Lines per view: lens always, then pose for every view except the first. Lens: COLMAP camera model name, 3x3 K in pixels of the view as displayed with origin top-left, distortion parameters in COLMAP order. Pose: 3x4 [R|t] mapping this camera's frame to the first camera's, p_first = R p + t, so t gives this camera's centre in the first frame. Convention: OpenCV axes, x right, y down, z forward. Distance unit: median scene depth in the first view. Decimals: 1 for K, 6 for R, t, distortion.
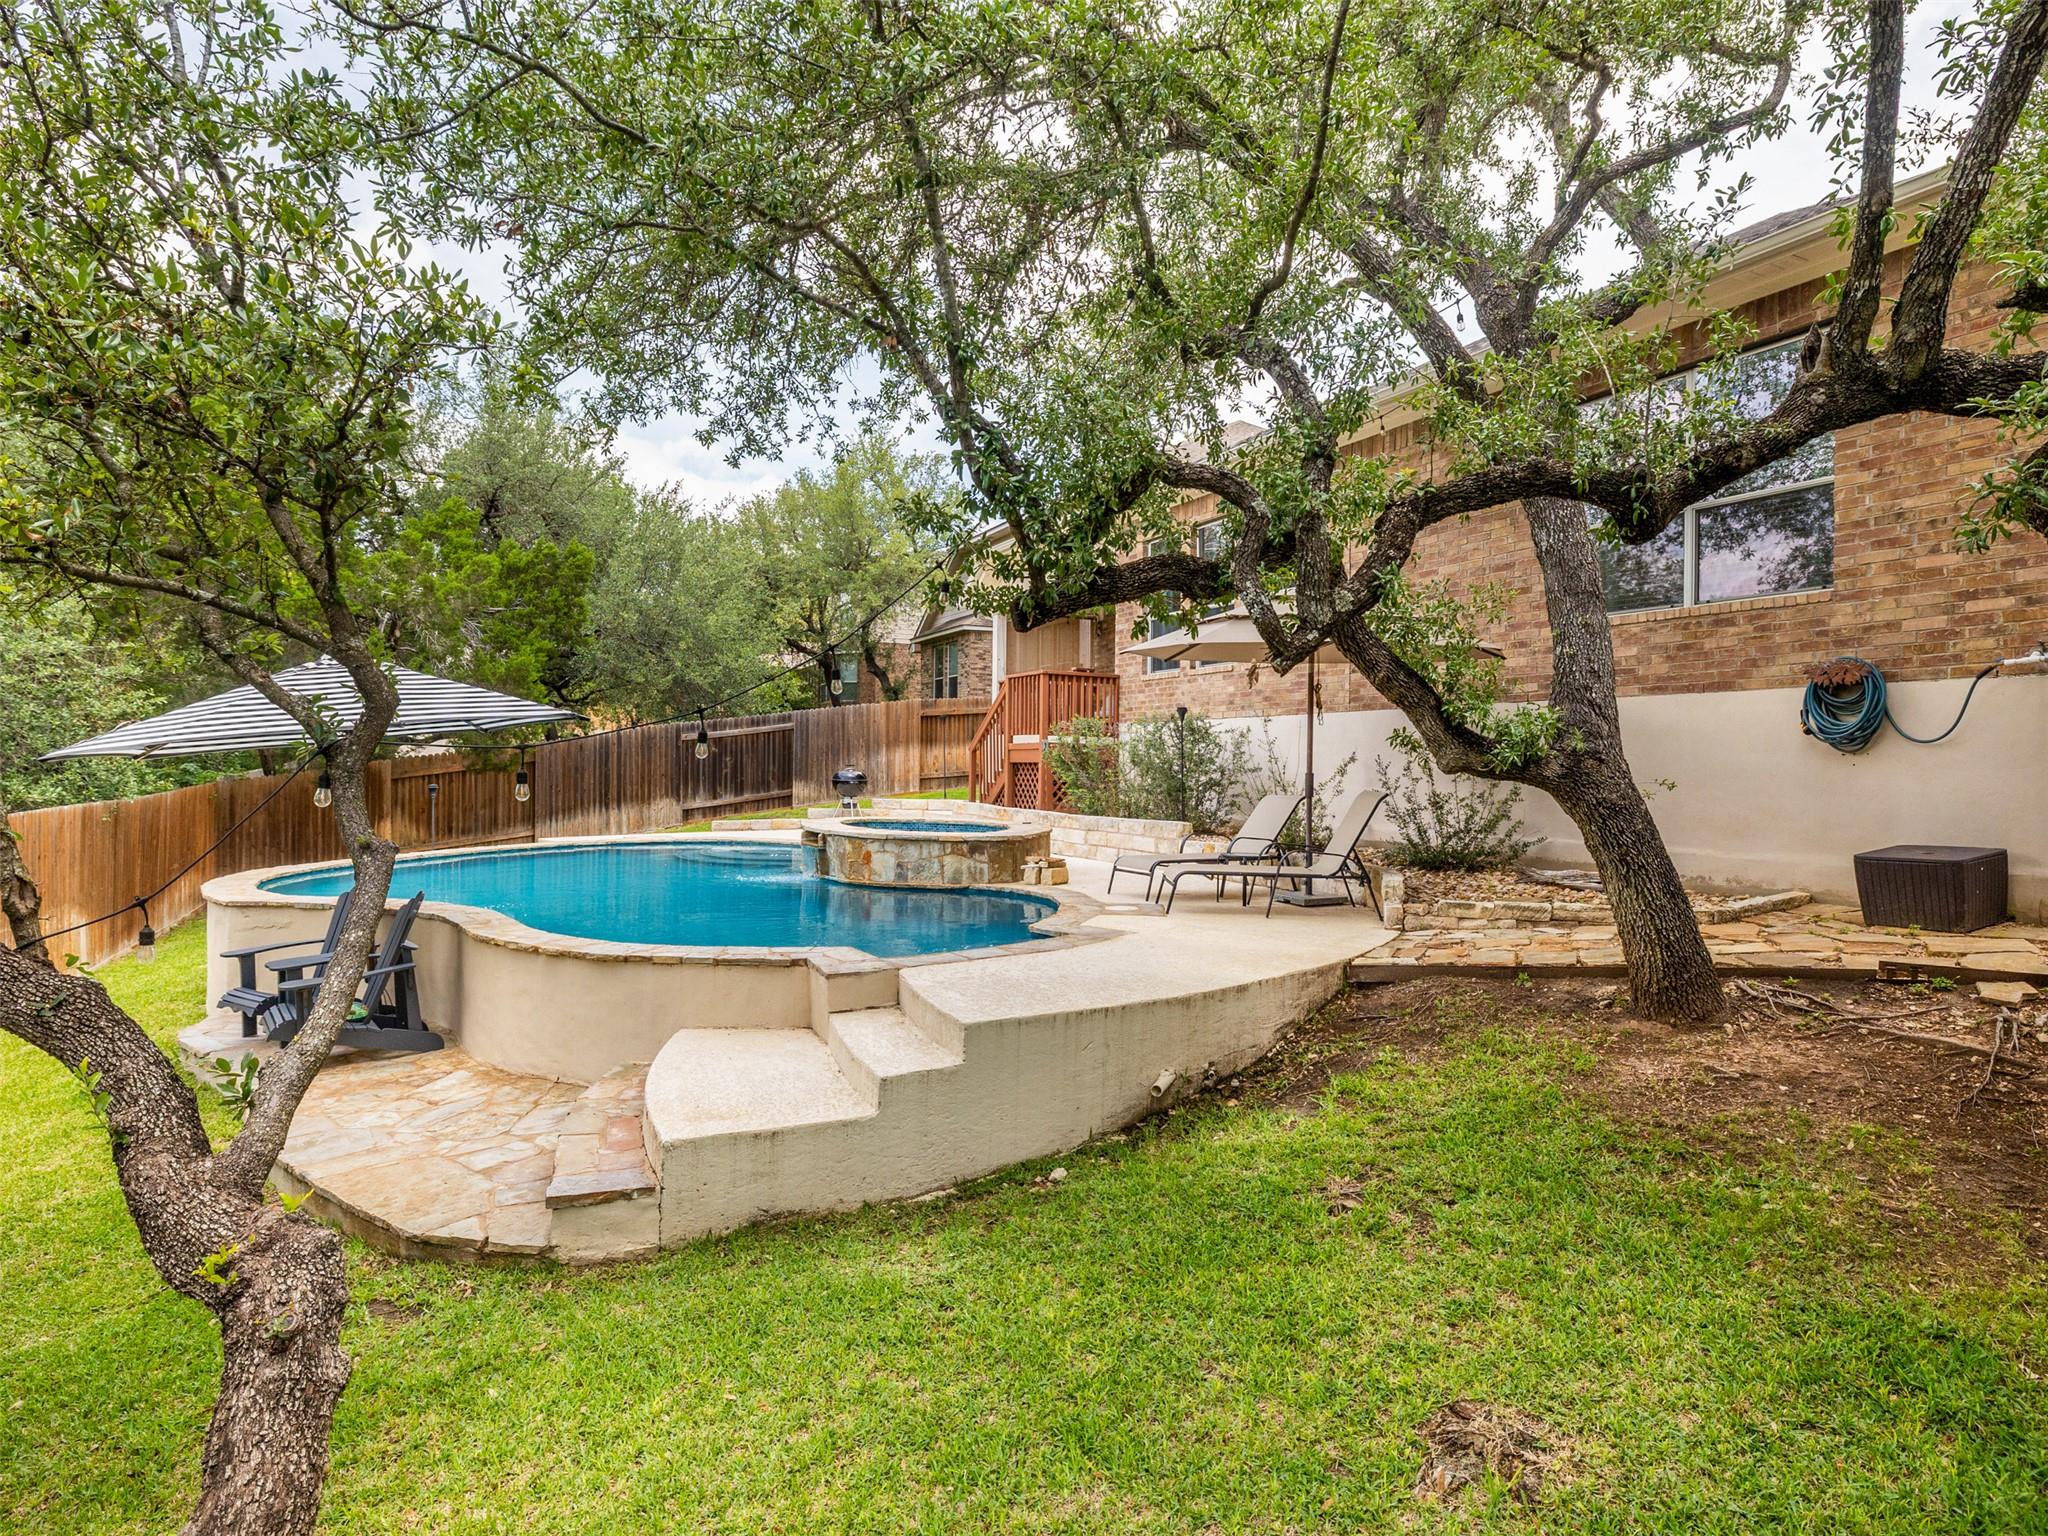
lens RADIAL K [[1123.5, 0, 1007.9], [0, 1123.5, 774.6], [0, 0, 1]] dist [0.014919, 0.000283]
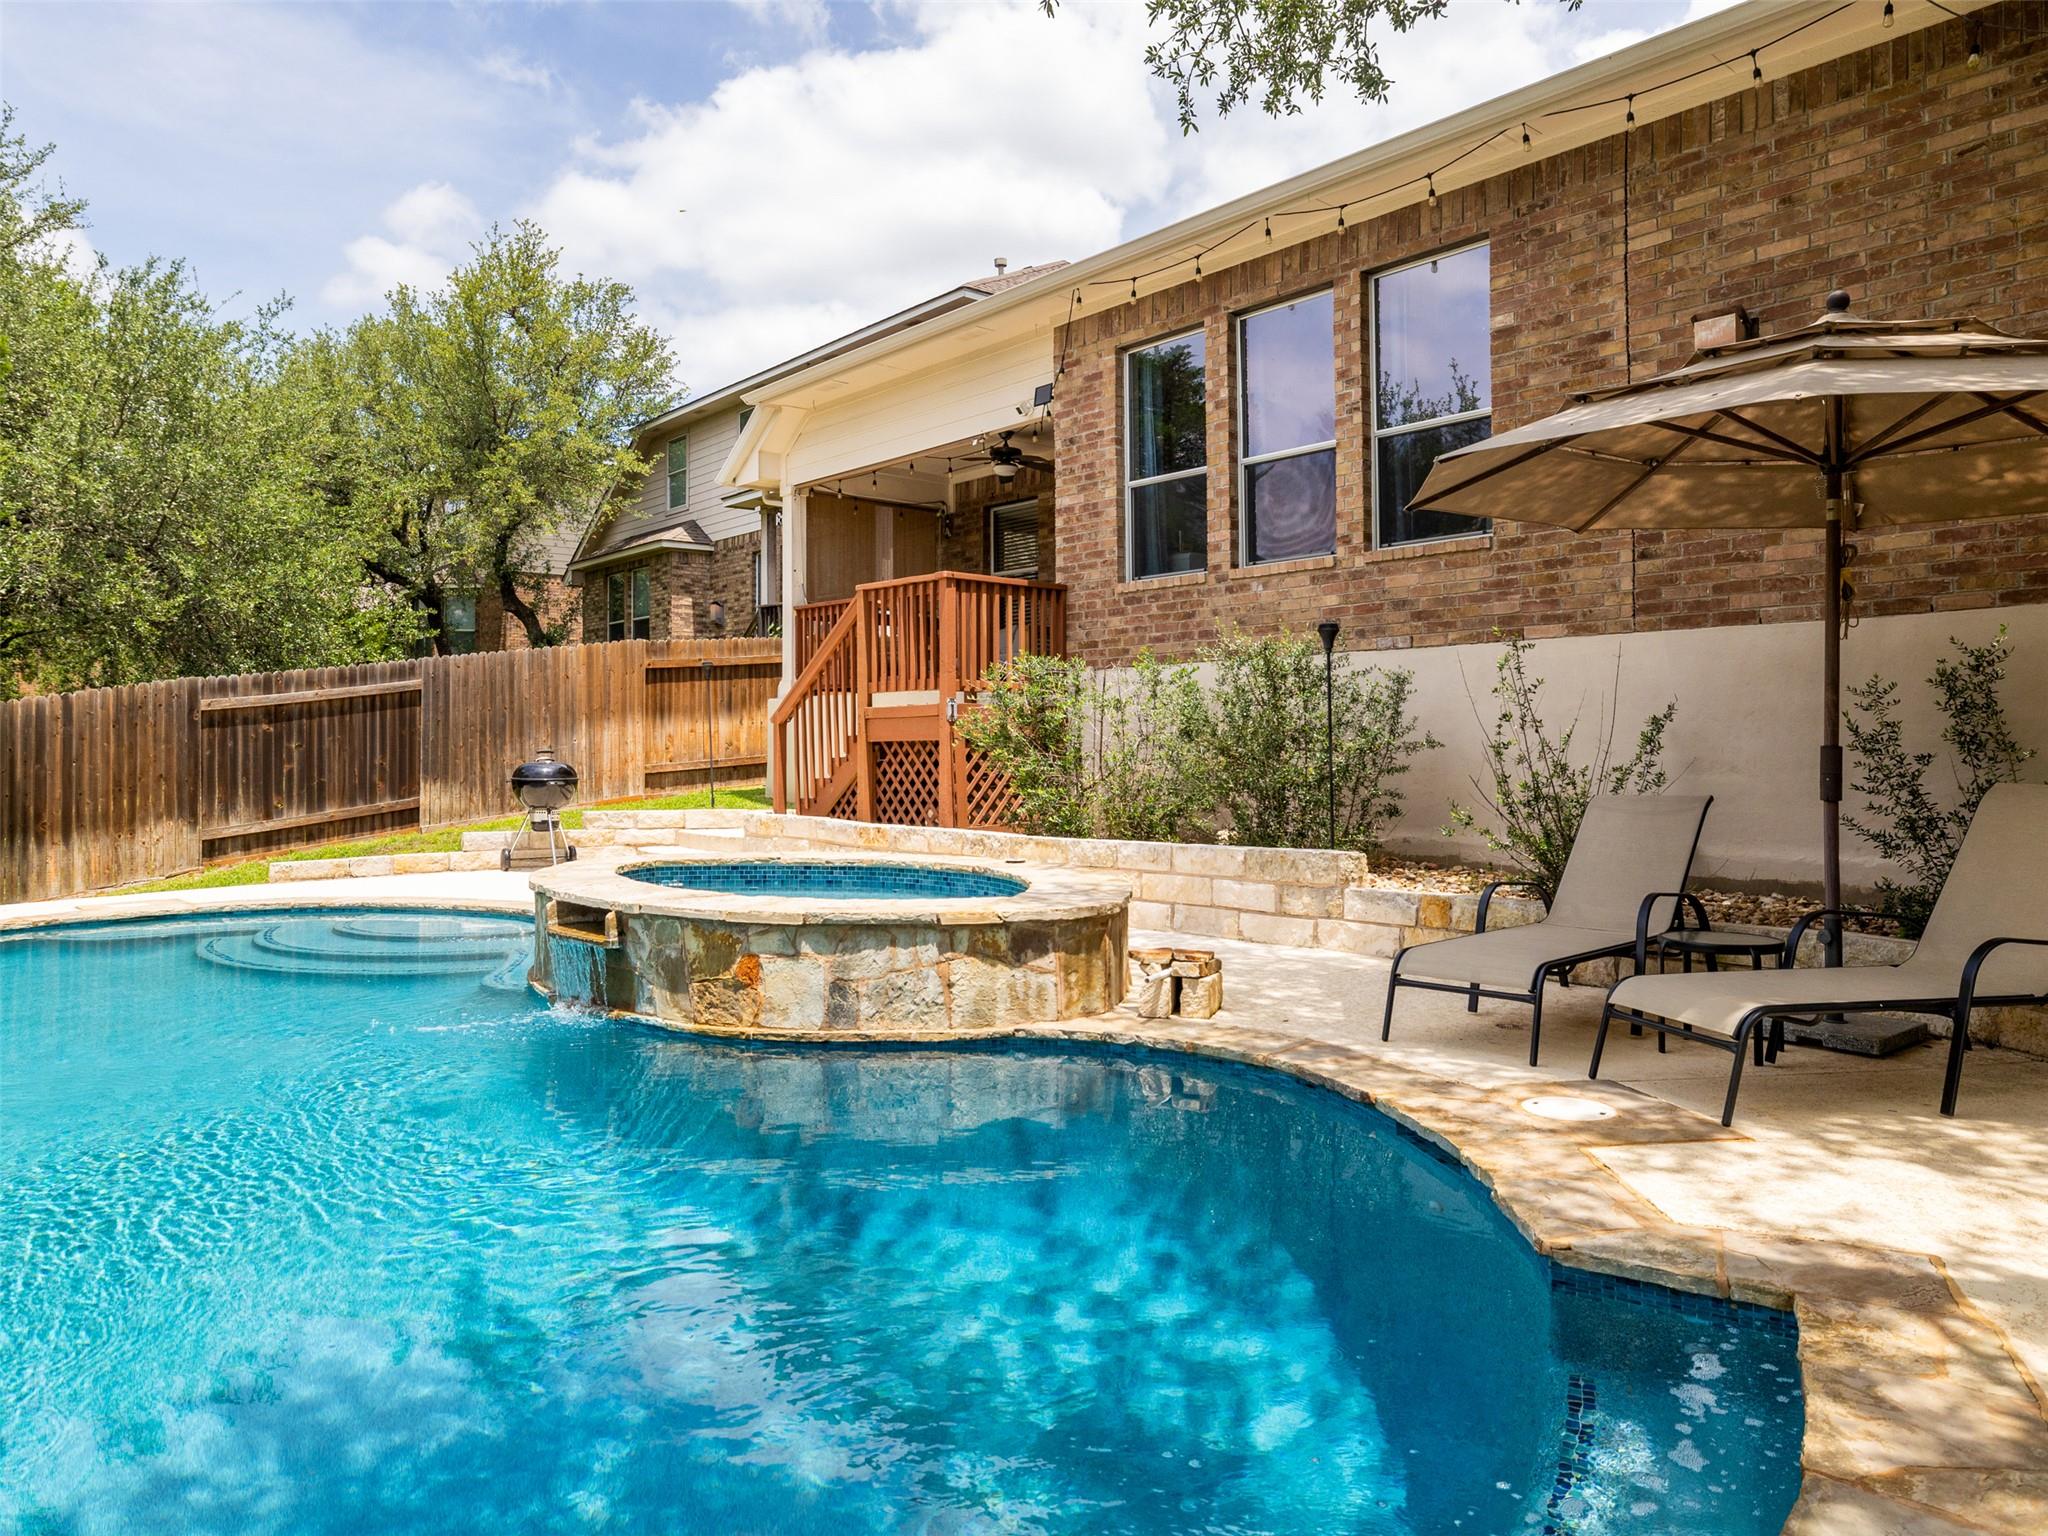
lens RADIAL K [[1387.9, 0, 1001.9], [0, 1387.9, 713.2], [0, 0, 1]] dist [0.003765, -0.004067]
pose [[0.967125, -0.009785, 0.254115, -0.105318], [0.018387, 0.999335, -0.031500, -0.001716], [-0.253638, 0.035137, 0.966661, 0.311296]]
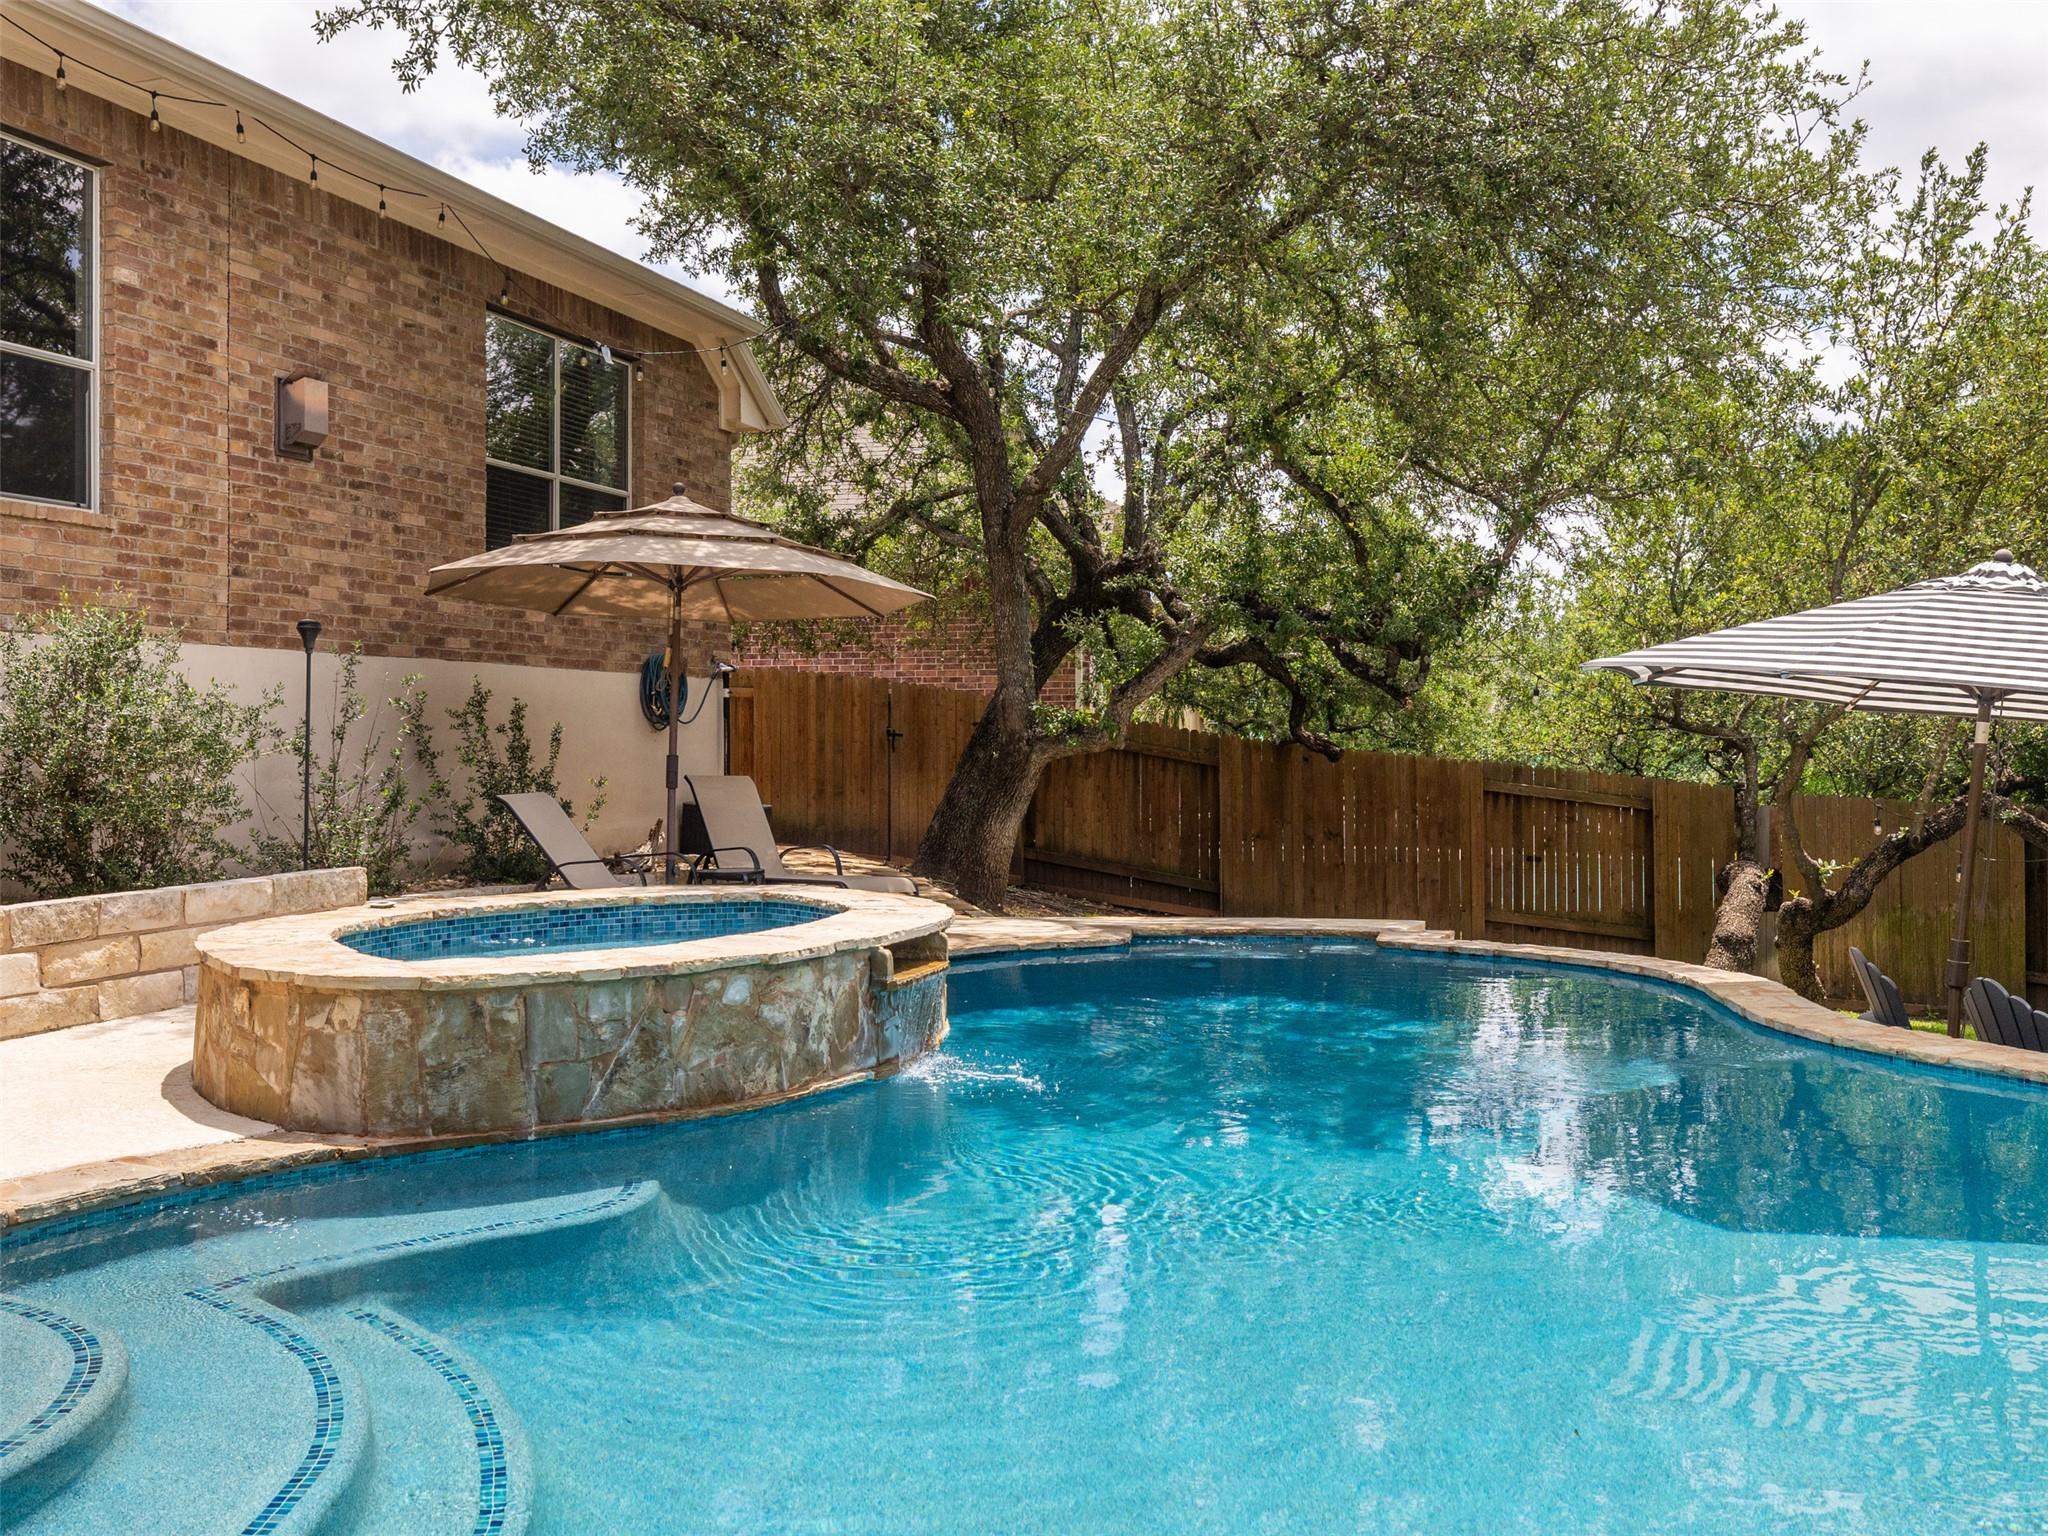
lens RADIAL K [[1886.3, 0, 1035.7], [0, 1886.3, 756.4], [0, 0, 1]] dist [0.004266, 0.000000]
pose [[-0.717503, -0.012915, 0.696435, -0.427001], [0.000638, 0.999815, 0.019199, -0.013572], [-0.696555, 0.014219, -0.717363, 0.967626]]
